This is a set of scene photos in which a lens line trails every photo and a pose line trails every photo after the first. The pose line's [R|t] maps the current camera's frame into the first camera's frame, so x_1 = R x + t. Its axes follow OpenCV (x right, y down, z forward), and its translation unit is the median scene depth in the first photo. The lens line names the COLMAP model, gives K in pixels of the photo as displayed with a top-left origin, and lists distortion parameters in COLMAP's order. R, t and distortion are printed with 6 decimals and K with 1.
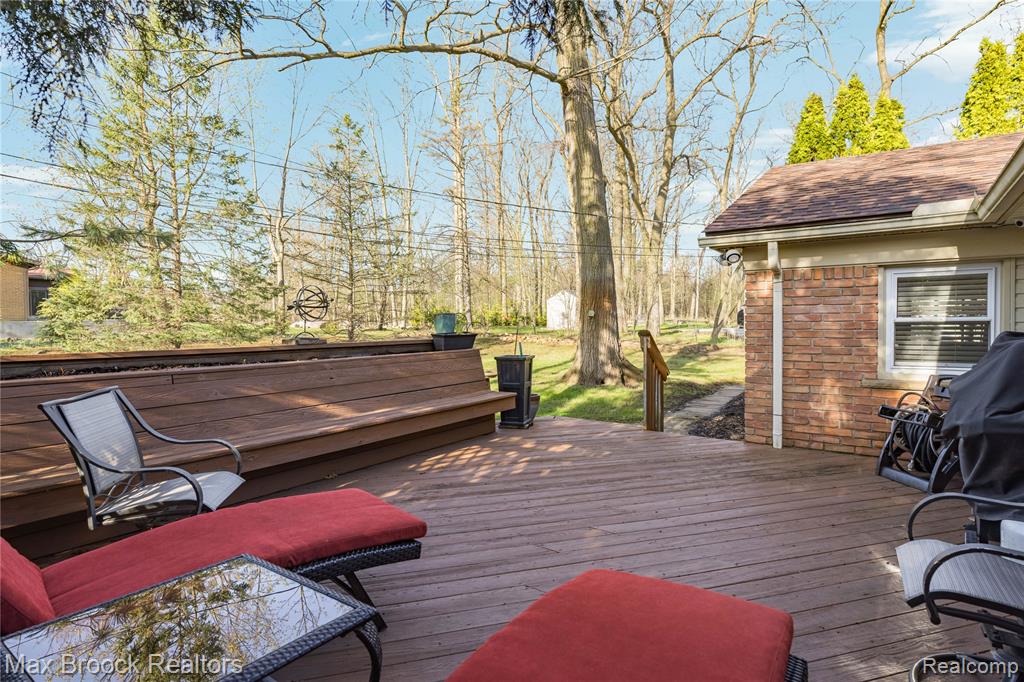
lens RADIAL K [[518.3, 0, 512.0], [0, 518.3, 341.0], [0, 0, 1]] dist [-0.000411, -0.000334]
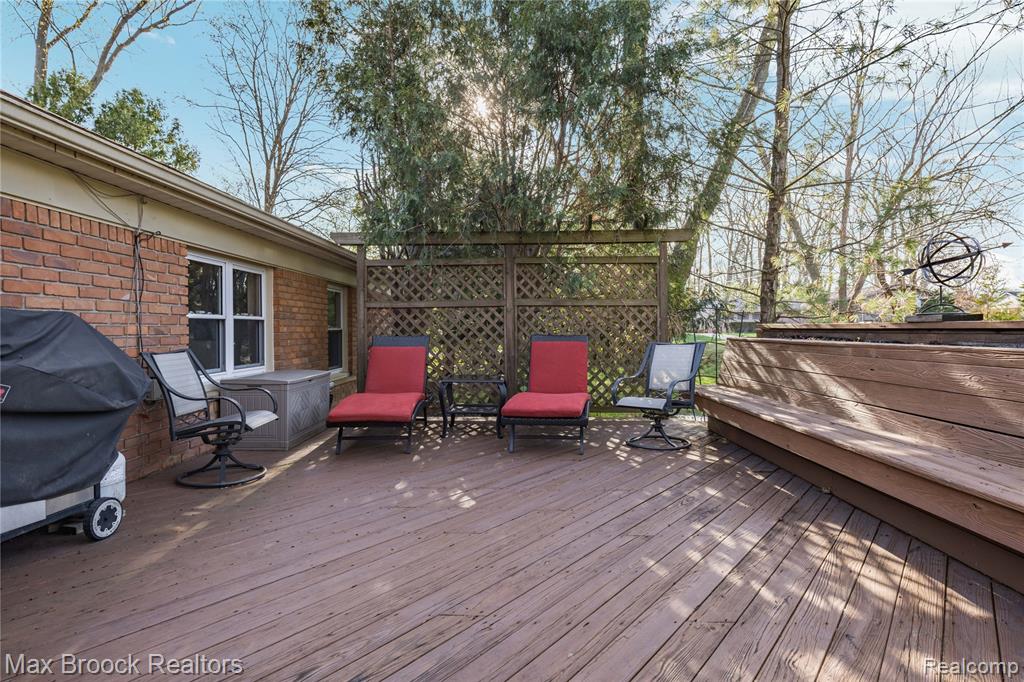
lens RADIAL K [[560.6, 0, 512.0], [0, 560.6, 341.0], [0, 0, 1]] dist [-0.002760, -0.000194]
pose [[-0.821289, 0.016764, -0.570267, 0.508203], [-0.008838, 0.999074, 0.042098, 0.005423], [0.570444, 0.039615, -0.820380, 1.397354]]
